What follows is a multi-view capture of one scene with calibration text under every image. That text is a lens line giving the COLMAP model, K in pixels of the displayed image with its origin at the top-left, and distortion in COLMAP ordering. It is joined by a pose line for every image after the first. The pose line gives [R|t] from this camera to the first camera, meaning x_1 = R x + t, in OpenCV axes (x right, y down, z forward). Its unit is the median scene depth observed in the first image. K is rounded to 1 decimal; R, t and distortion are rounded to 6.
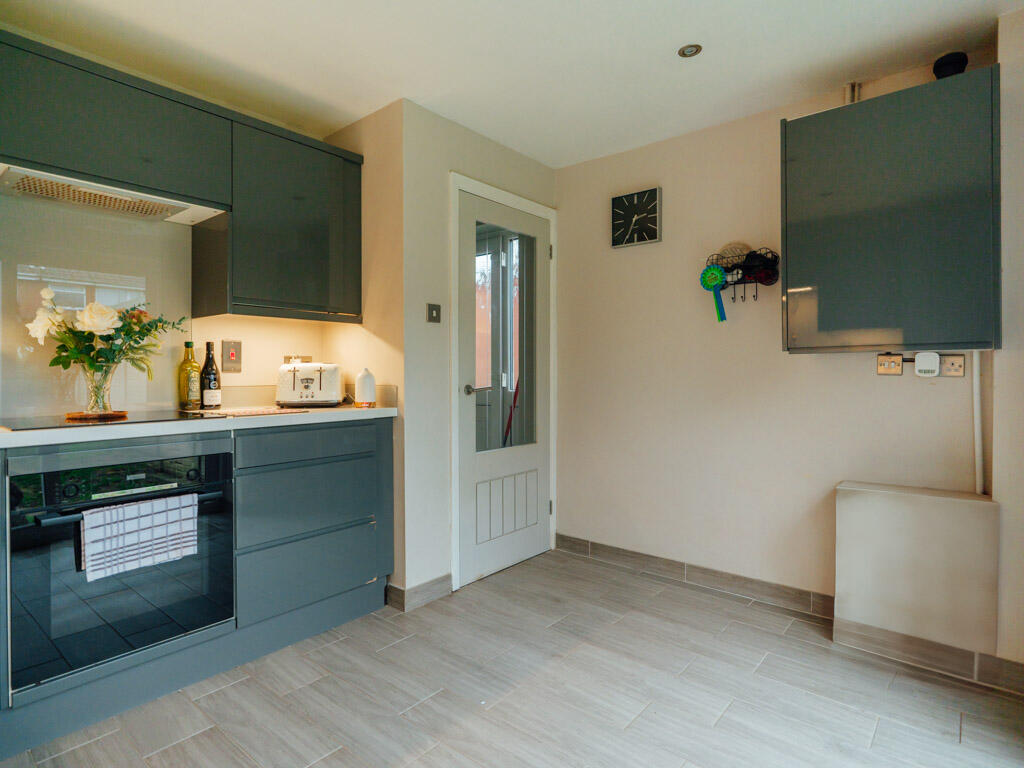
lens RADIAL K [[548.0, 0, 503.2], [0, 548.0, 375.9], [0, 0, 1]] dist [-0.002428, -0.000908]
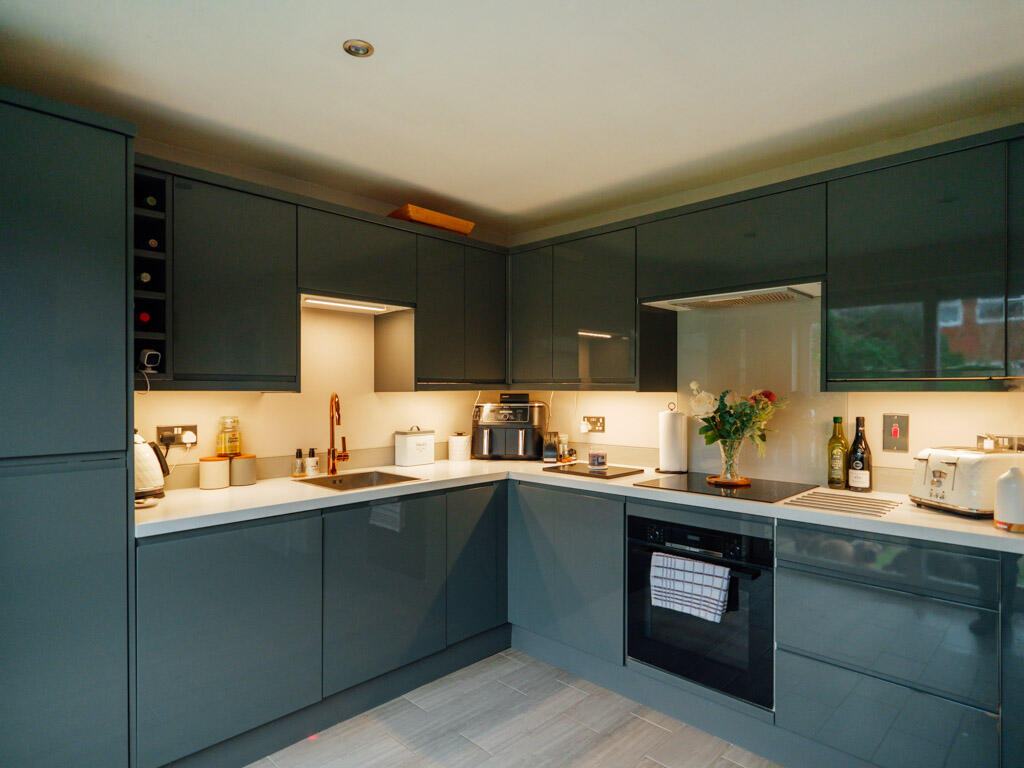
lens RADIAL K [[566.3, 0, 509.3], [0, 566.3, 391.9], [0, 0, 1]] dist [-0.001407, -0.001940]
pose [[-0.063893, -0.004582, -0.997946, 0.446679], [-0.011146, 0.999930, -0.003877, -0.095194], [0.997894, 0.010875, -0.063940, 0.486694]]
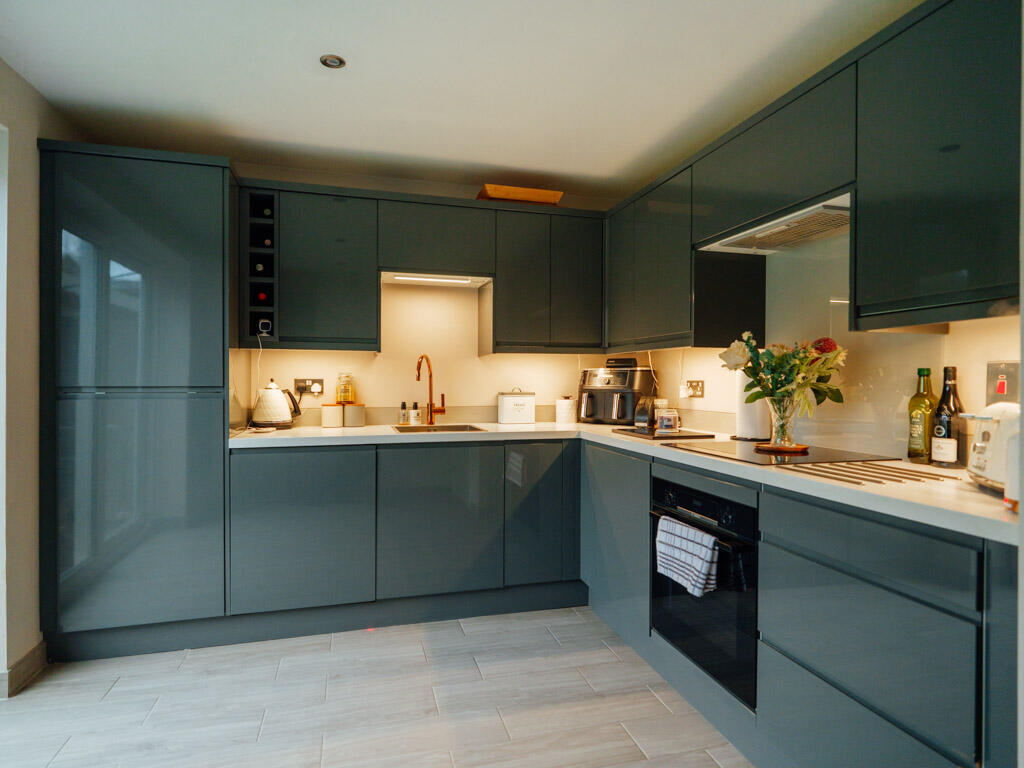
lens RADIAL K [[550.9, 0, 512.0], [0, 550.9, 384.0], [0, 0, 1]] dist [-0.000580, -0.000874]
pose [[-0.542434, -0.000291, -0.840098, 0.323178], [-0.013327, 0.999877, 0.008258, -0.039975], [0.839993, 0.015675, -0.542371, 0.932032]]
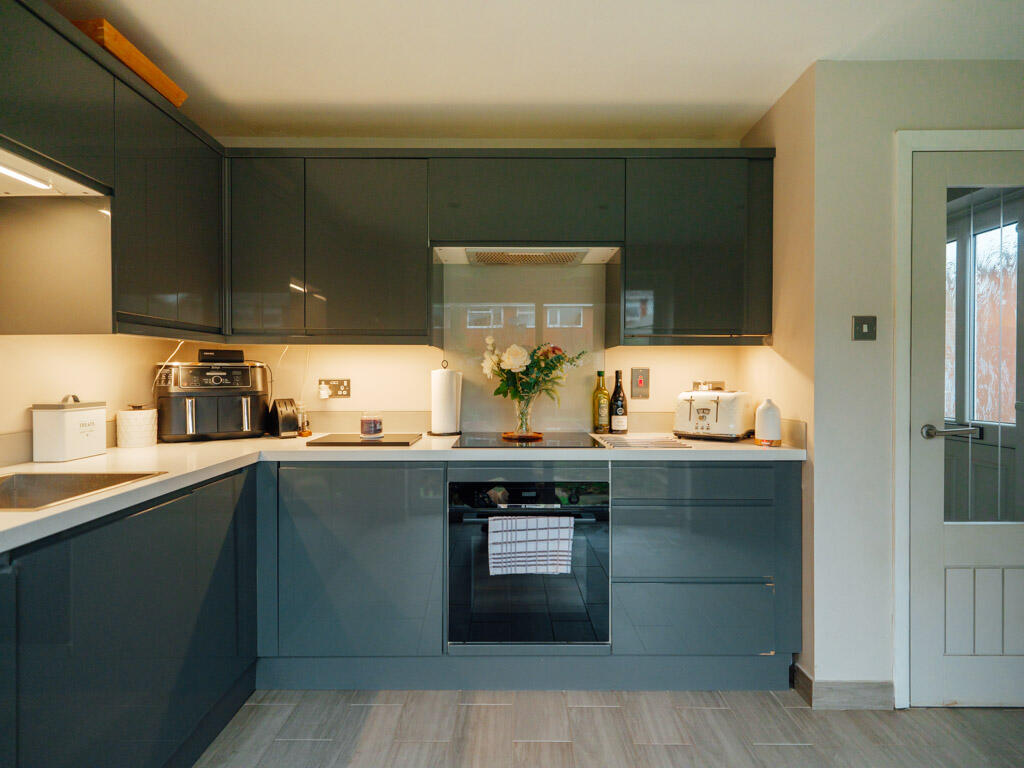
lens RADIAL K [[545.5, 0, 512.3], [0, 545.5, 380.8], [0, 0, 1]] dist [0.000590, -0.000525]
pose [[0.649215, 0.005611, -0.760585, 0.139720], [-0.006064, 0.999979, 0.002201, -0.043805], [0.760581, 0.003183, 0.649235, 0.156725]]
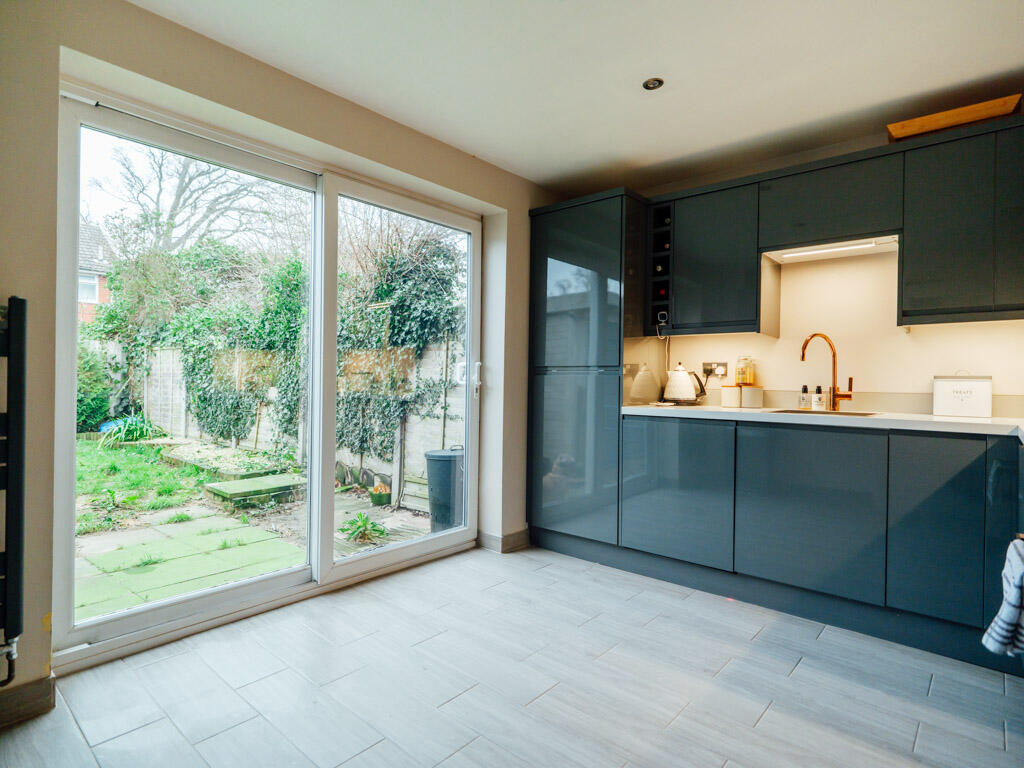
lens RADIAL K [[549.4, 0, 546.4], [0, 549.4, 380.3], [0, 0, 1]] dist [-0.000445, -0.000029]
pose [[-0.998852, -0.016867, -0.044843, -0.000899], [-0.017242, 0.999819, 0.007987, 0.006076], [0.044700, 0.008751, -0.998962, 1.215598]]
